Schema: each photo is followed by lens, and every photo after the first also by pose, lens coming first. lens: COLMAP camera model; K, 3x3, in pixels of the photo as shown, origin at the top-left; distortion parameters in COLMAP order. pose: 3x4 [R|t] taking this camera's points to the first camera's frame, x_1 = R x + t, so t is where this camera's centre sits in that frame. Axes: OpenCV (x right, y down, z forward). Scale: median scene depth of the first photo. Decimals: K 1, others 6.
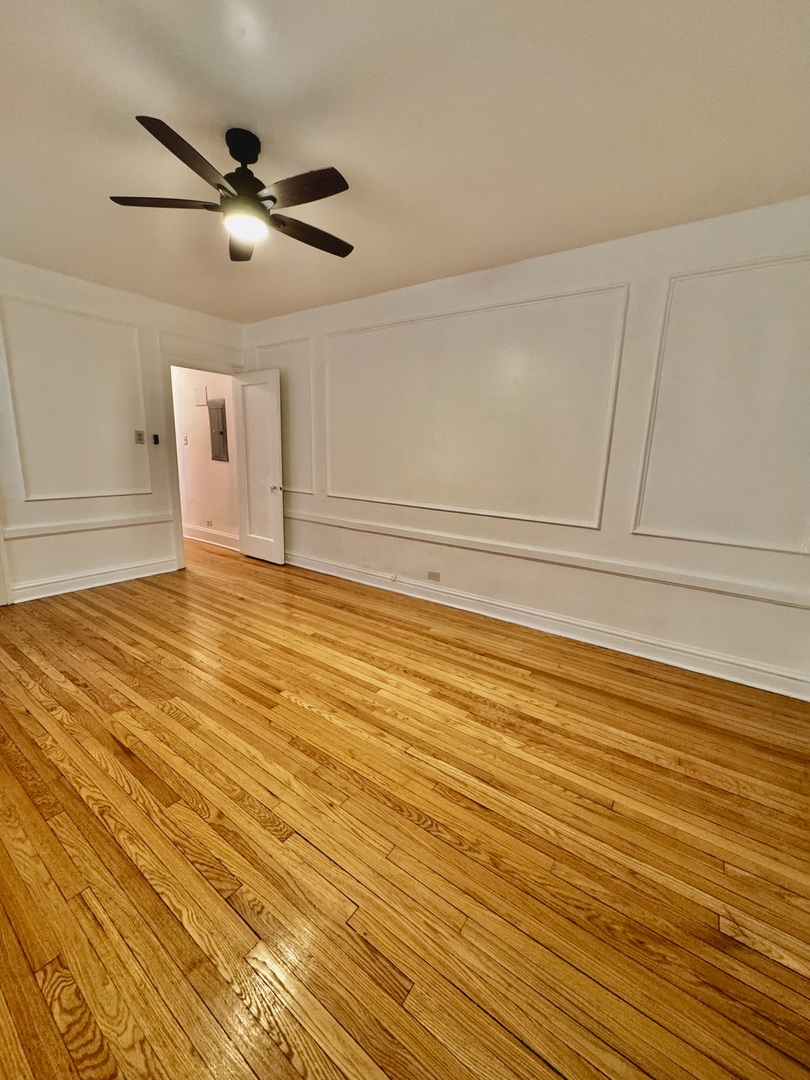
lens RADIAL K [[430.7, 0, 405.5], [0, 430.7, 541.4], [0, 0, 1]] dist [-0.003070, 0.000953]
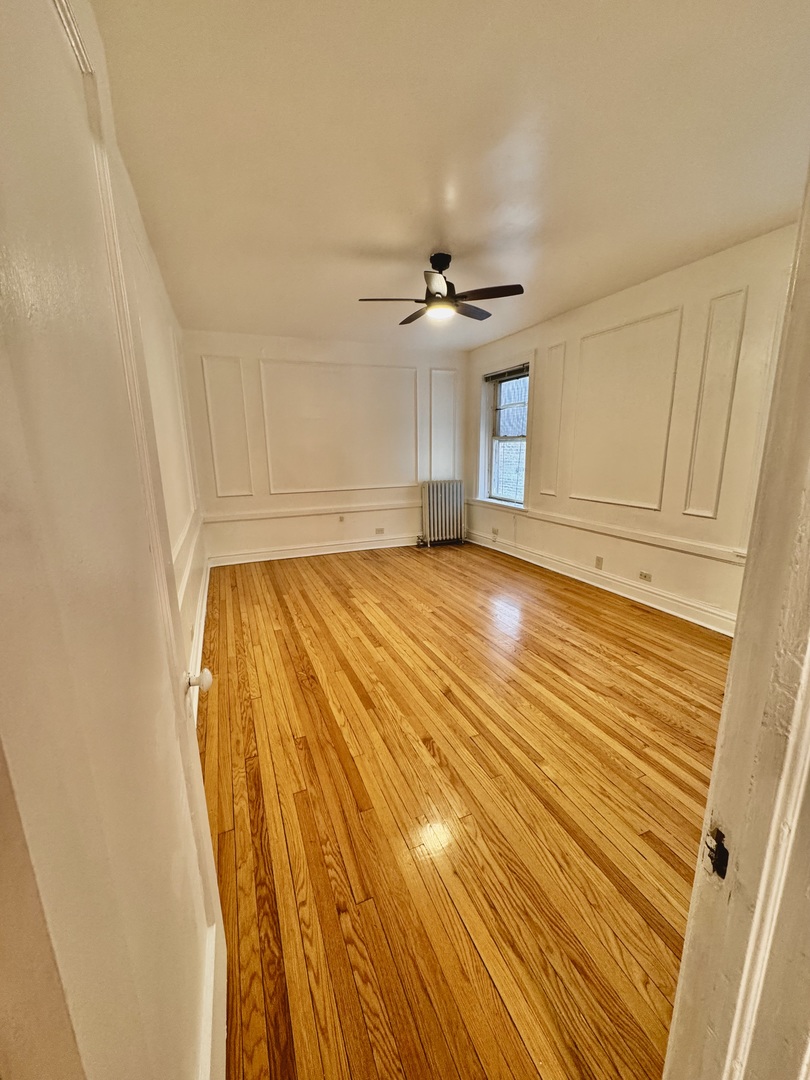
lens RADIAL K [[430.7, 0, 407.8], [0, 430.7, 541.4], [0, 0, 1]] dist [-0.003070, 0.000953]
pose [[-0.852690, -0.133946, 0.504954, -0.824489], [0.093734, 0.911659, 0.400115, -0.439276], [-0.513939, 0.388506, -0.764807, 1.819023]]
